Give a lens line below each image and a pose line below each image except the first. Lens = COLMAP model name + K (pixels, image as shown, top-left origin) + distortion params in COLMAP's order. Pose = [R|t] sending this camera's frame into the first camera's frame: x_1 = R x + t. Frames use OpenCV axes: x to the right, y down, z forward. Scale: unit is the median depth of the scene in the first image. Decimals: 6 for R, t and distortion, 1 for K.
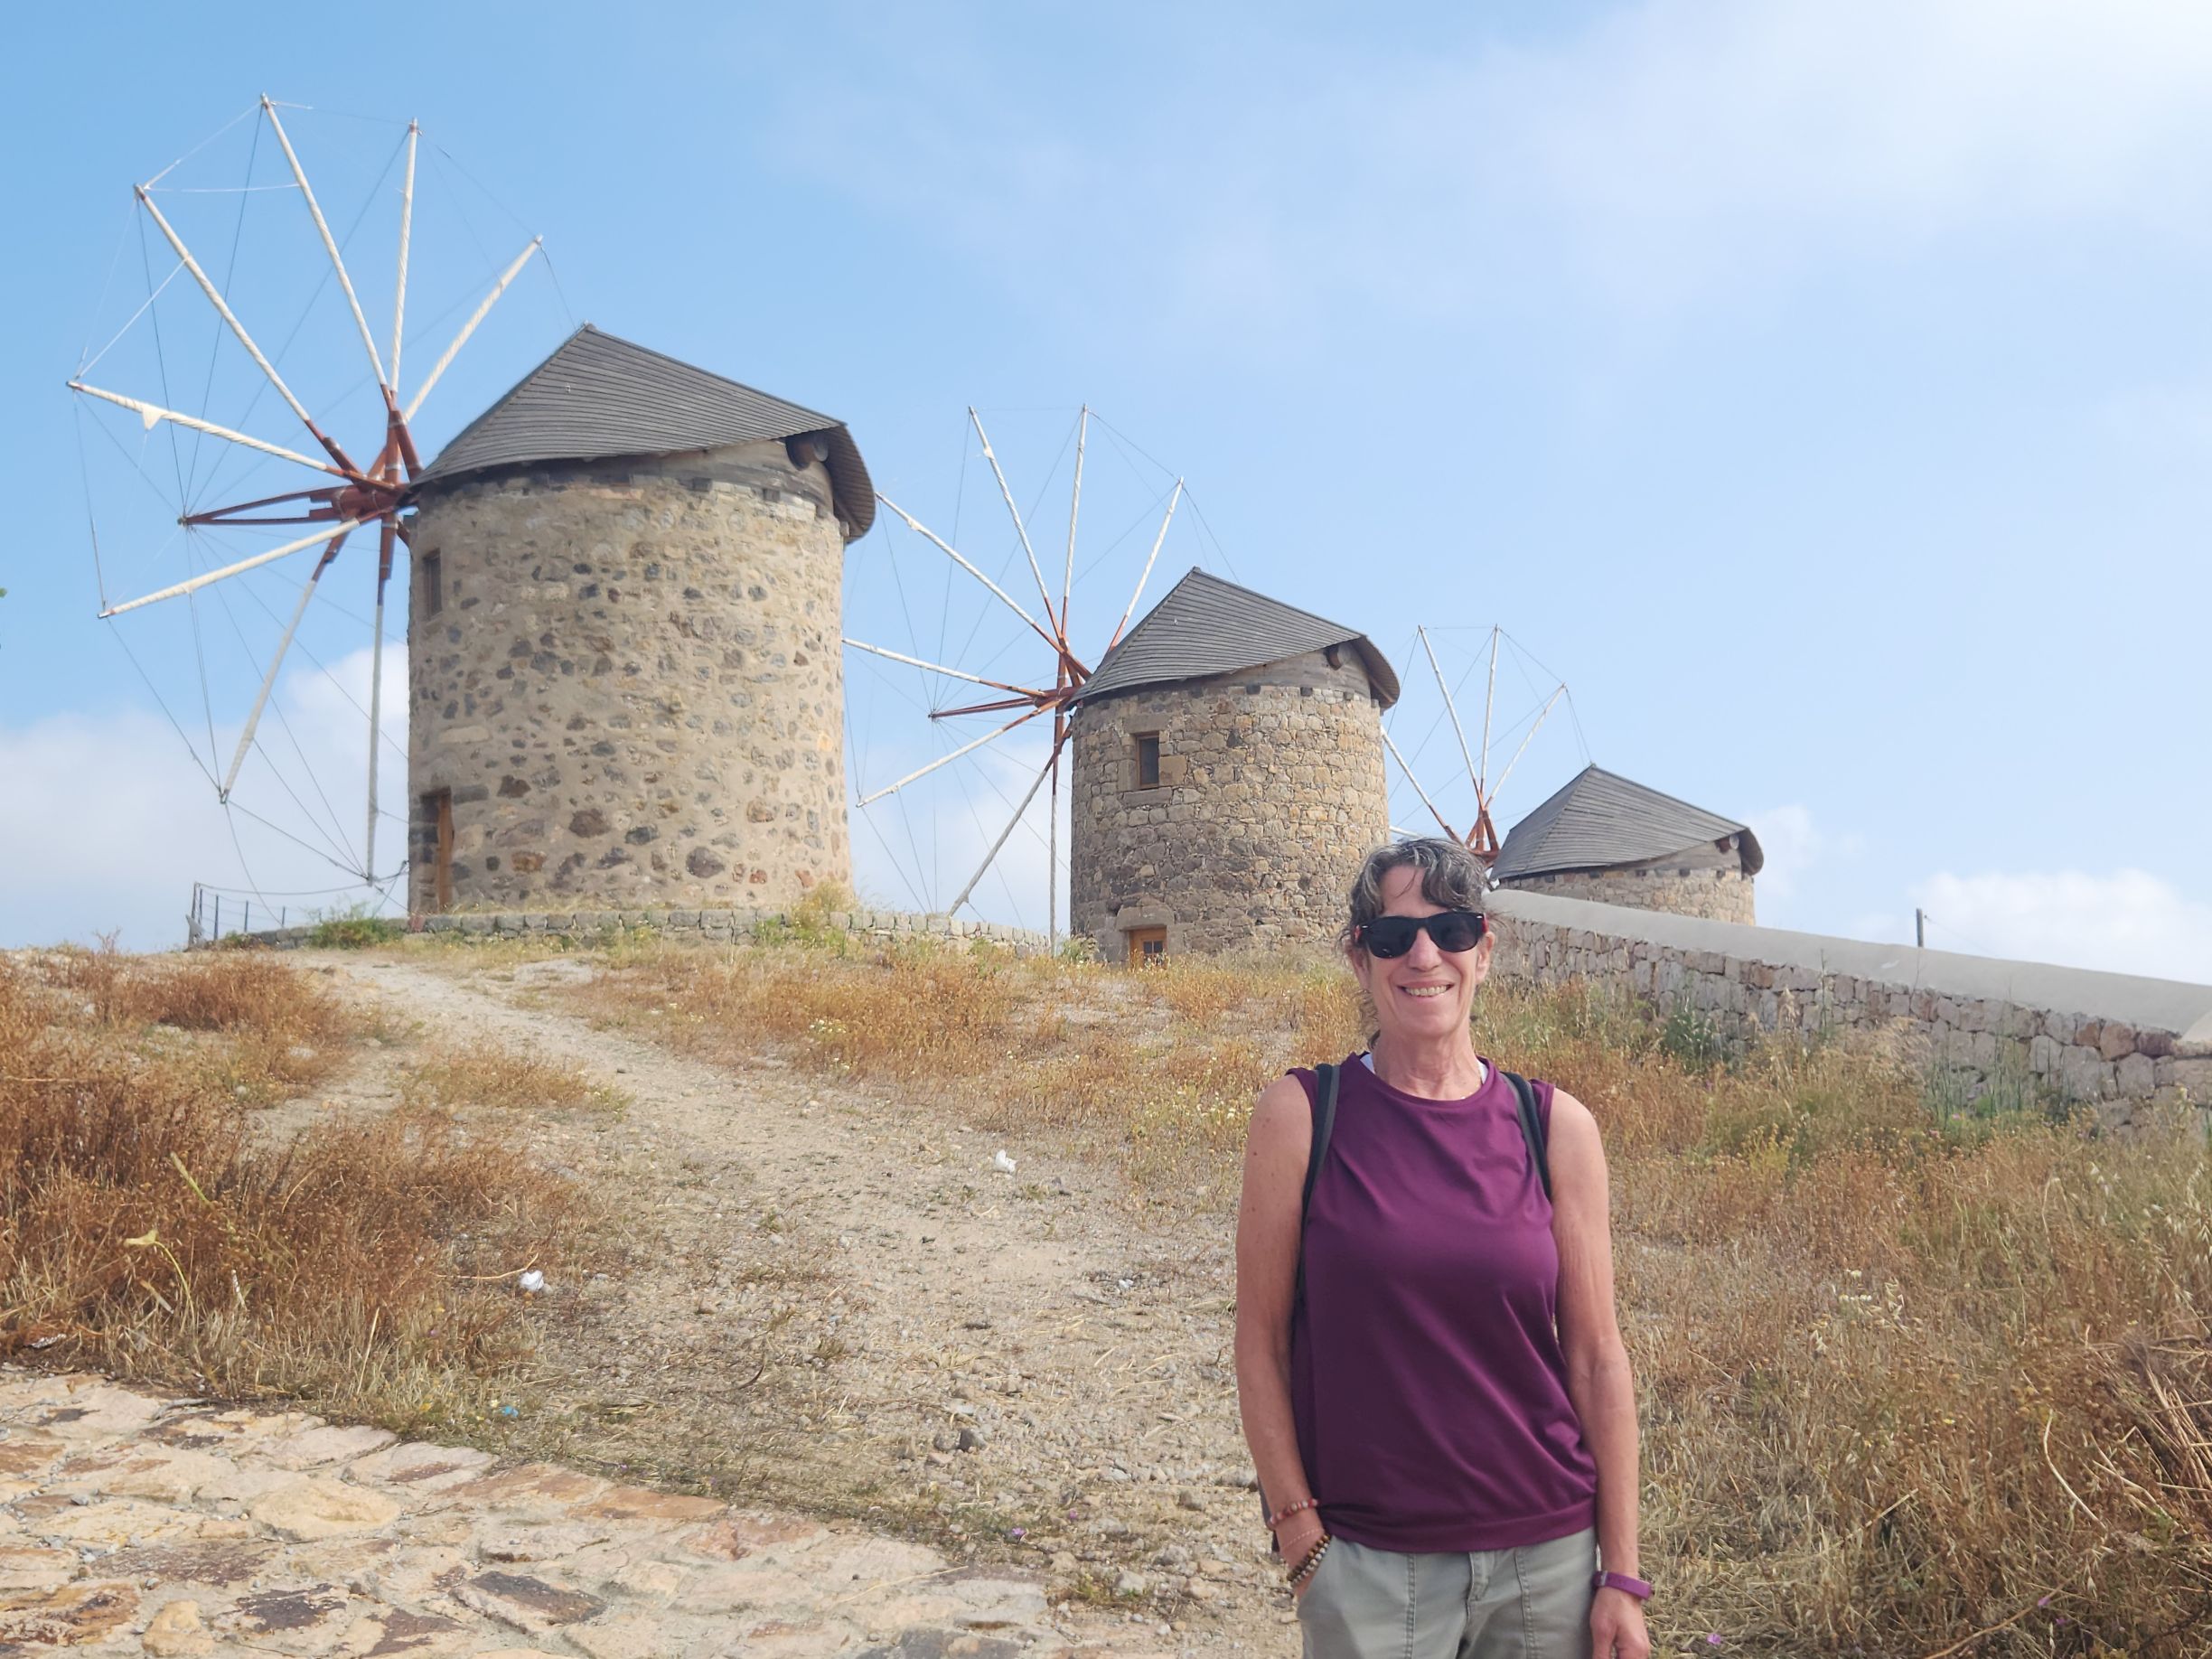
lens RADIAL K [[1614.2, 0, 989.6], [0, 1614.2, 828.4], [0, 0, 1]] dist [0.082138, -0.061224]
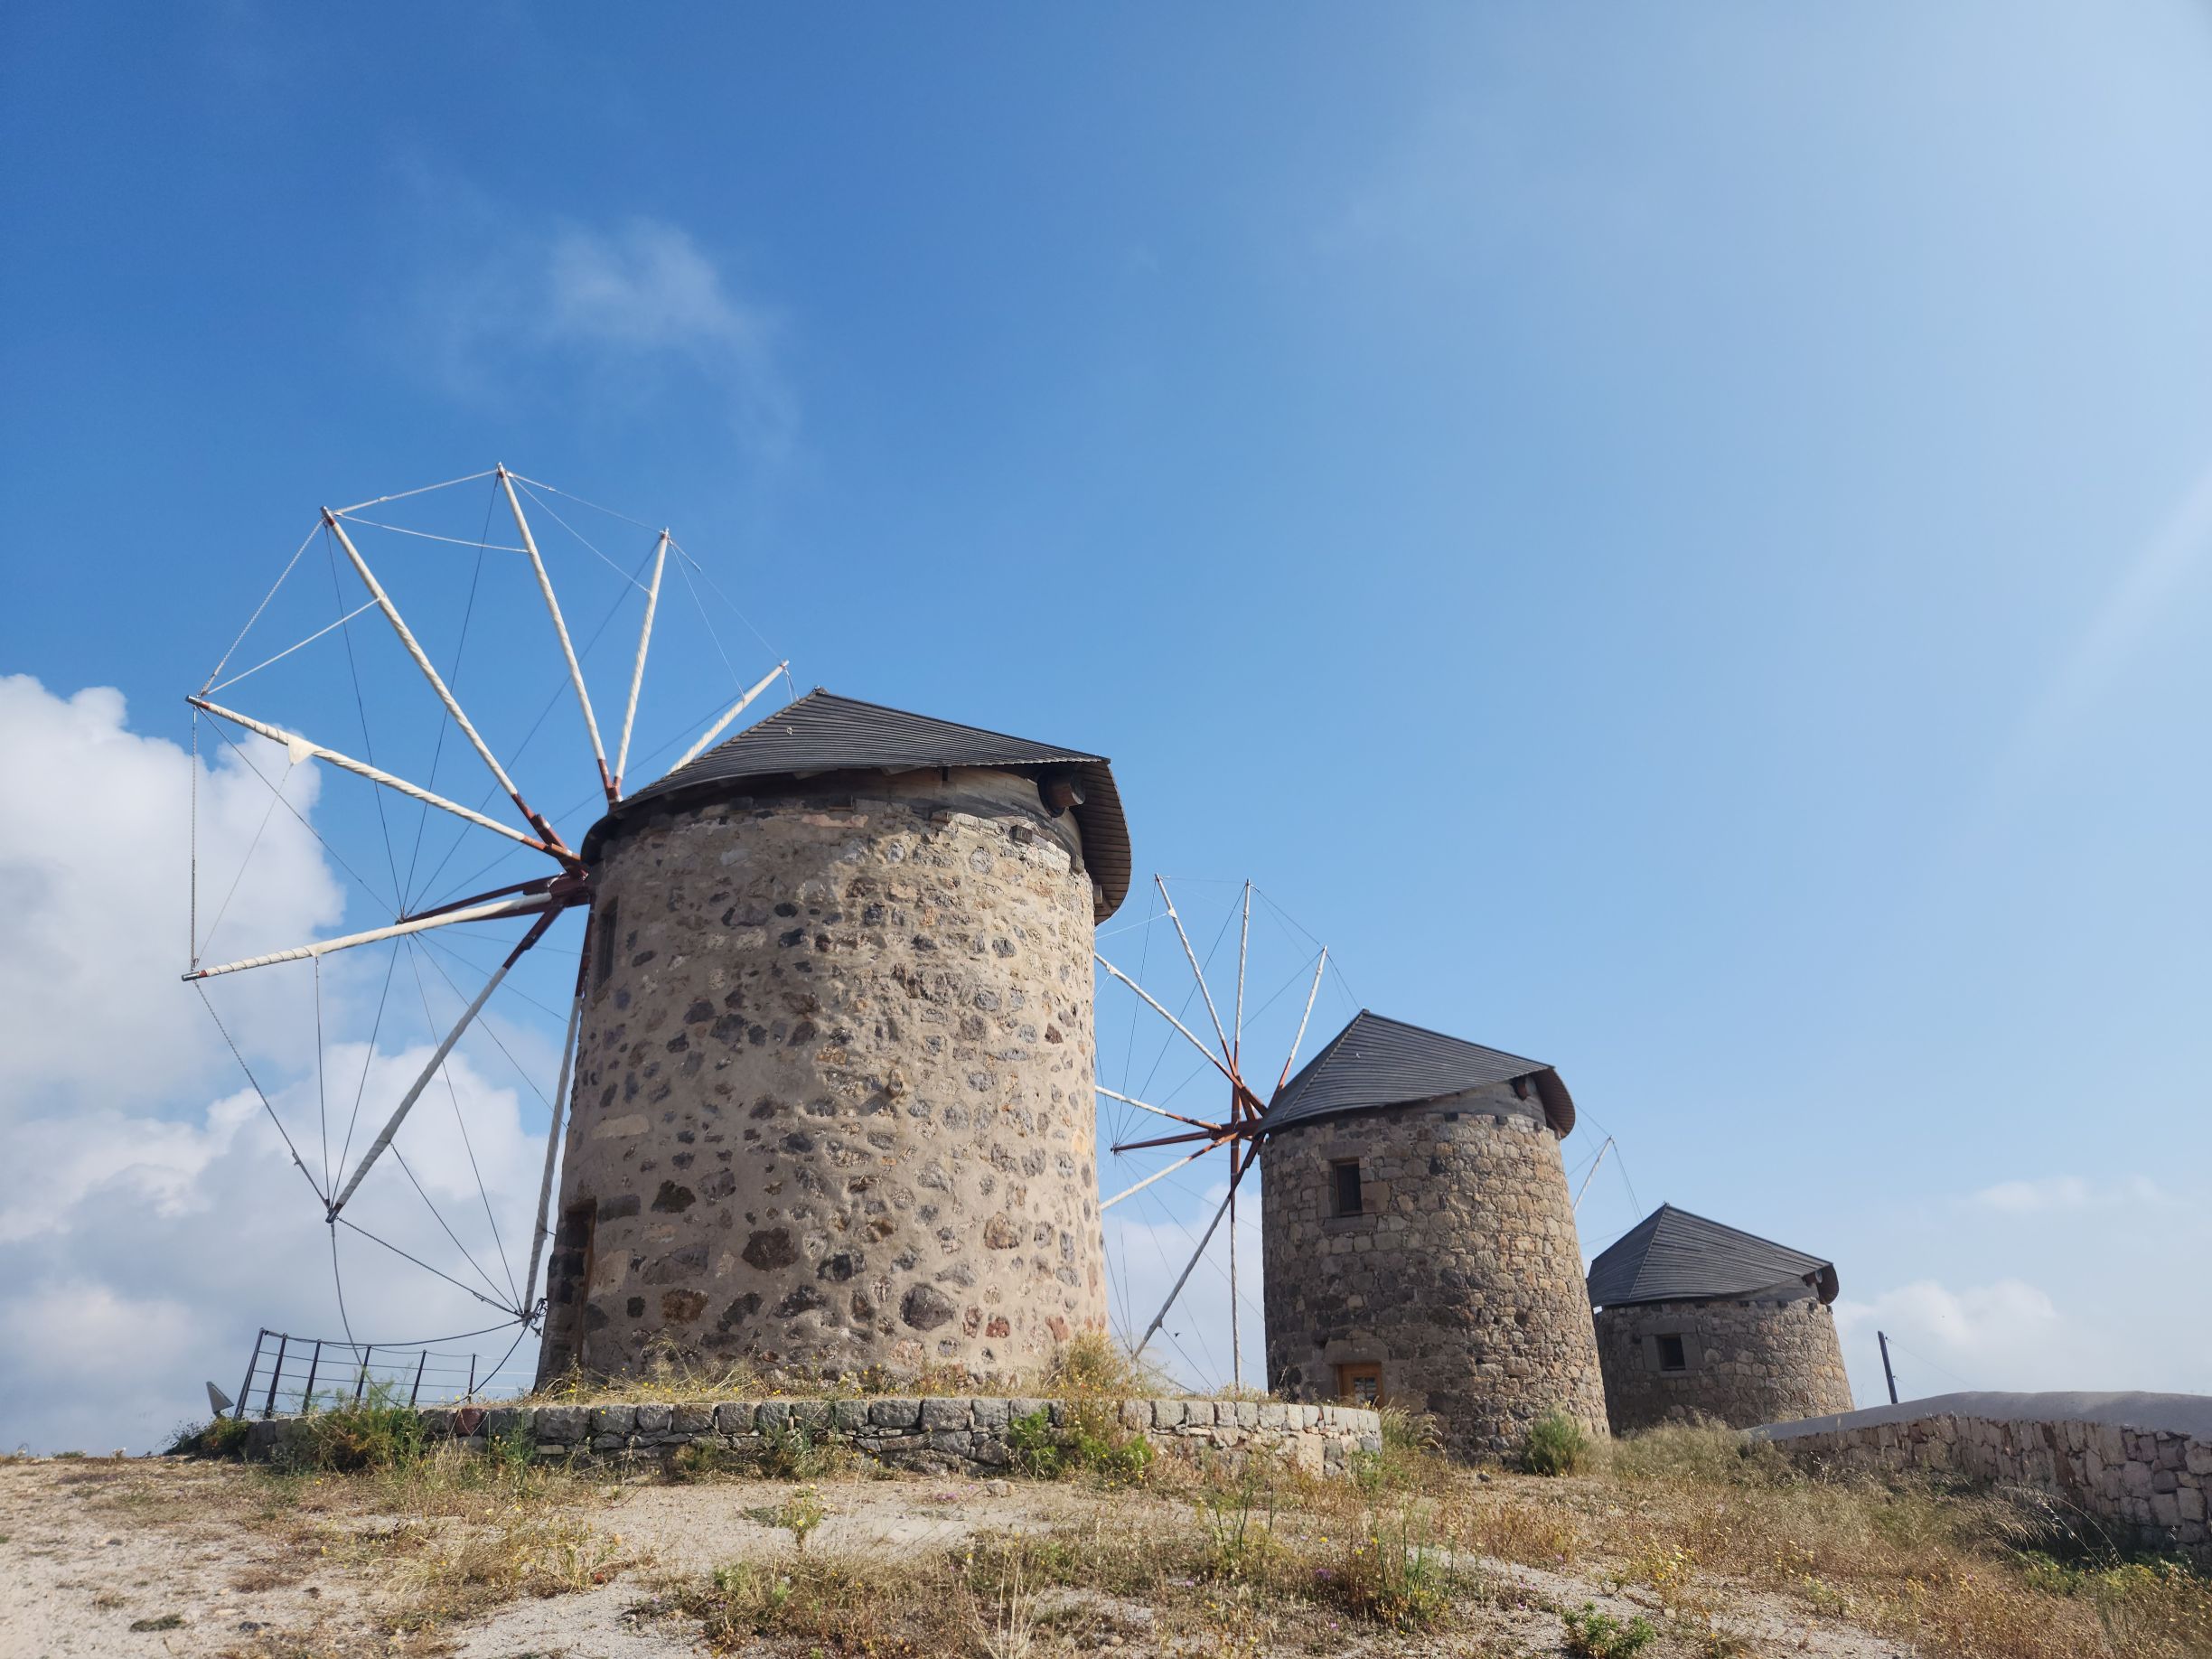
lens RADIAL K [[1301.8, 0, 1050.5], [0, 1301.8, 906.3], [0, 0, 1]] dist [0.054174, 0.014757]
pose [[0.997430, -0.009087, -0.071063, -0.074600], [-0.009356, 0.966907, -0.254958, -0.003020], [0.071029, 0.254968, 0.964337, 0.380105]]
